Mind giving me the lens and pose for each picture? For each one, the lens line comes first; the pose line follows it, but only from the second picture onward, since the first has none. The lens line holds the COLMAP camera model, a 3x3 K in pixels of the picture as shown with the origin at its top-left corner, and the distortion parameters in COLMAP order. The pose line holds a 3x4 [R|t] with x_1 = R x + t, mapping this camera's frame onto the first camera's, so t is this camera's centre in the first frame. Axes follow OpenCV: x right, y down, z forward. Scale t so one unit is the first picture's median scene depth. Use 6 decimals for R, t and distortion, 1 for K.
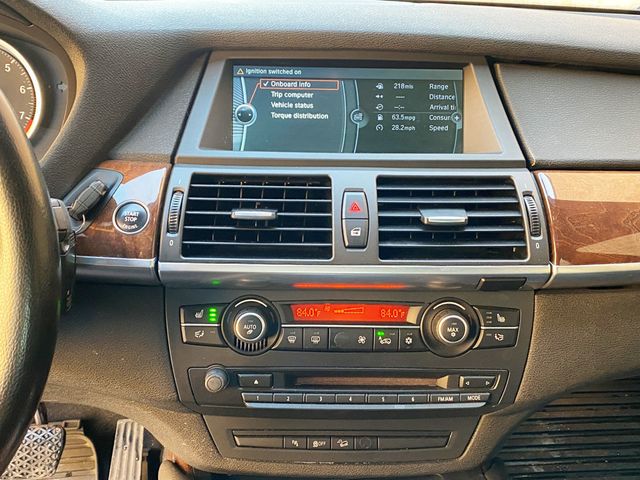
lens RADIAL K [[686.1, 0, 304.6], [0, 686.1, 247.9], [0, 0, 1]] dist [0.060717, -0.148161]
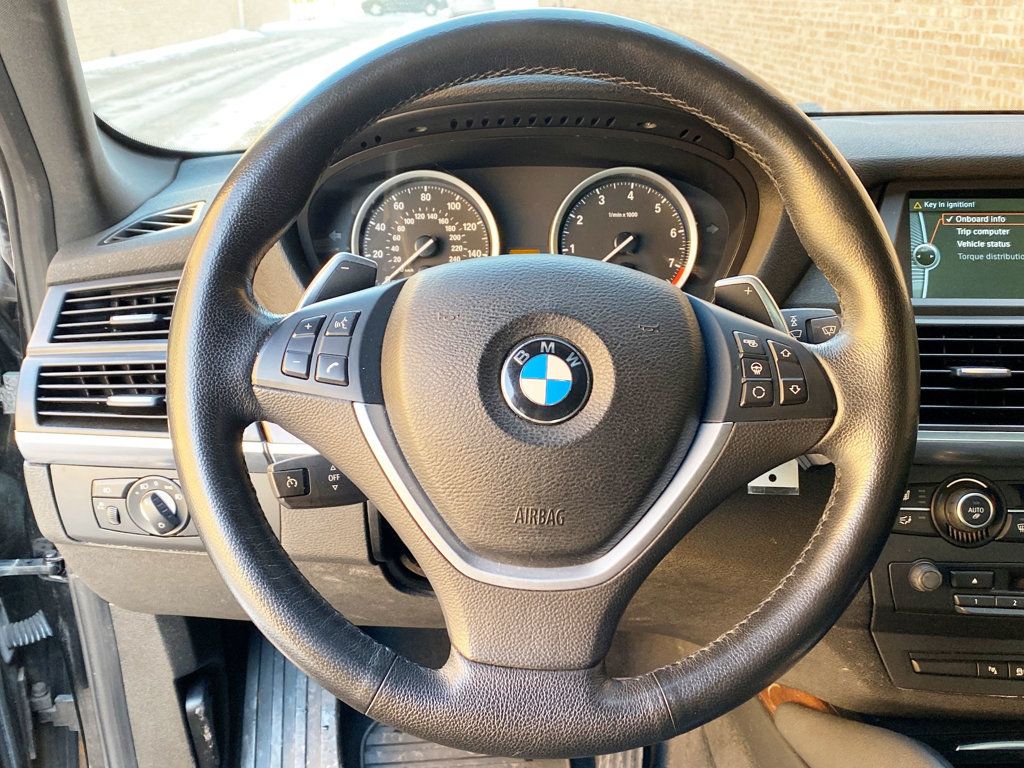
lens RADIAL K [[1076.6, 0, 479.2], [0, 1076.6, 380.3], [0, 0, 1]] dist [0.001029, -0.025812]
pose [[0.995091, -0.009594, -0.098499, -0.491388], [0.000018, 0.995307, -0.096763, 0.077467], [0.098965, 0.096286, 0.990422, -0.310182]]
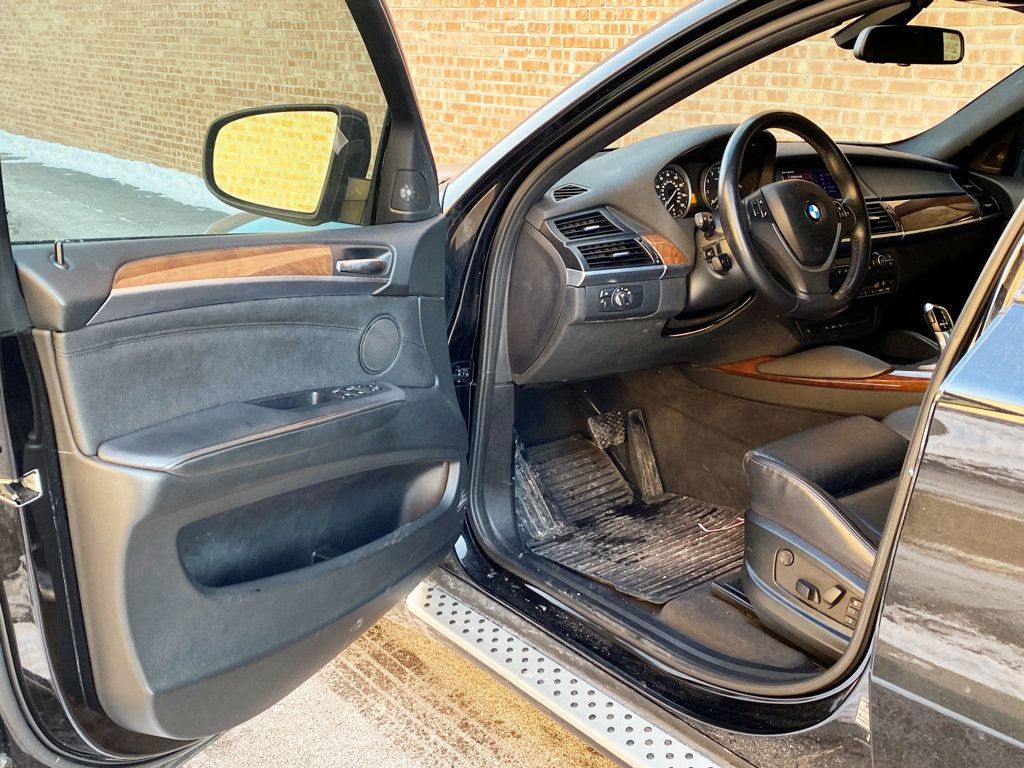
lens RADIAL K [[1097.8, 0, 487.3], [0, 1097.8, 396.6], [0, 0, 1]] dist [0.060717, -0.148161]
pose [[0.841133, -0.165087, 0.515016, -3.024471], [0.225526, 0.972593, -0.056570, 0.478985], [-0.491562, 0.163732, 0.855312, -1.624207]]
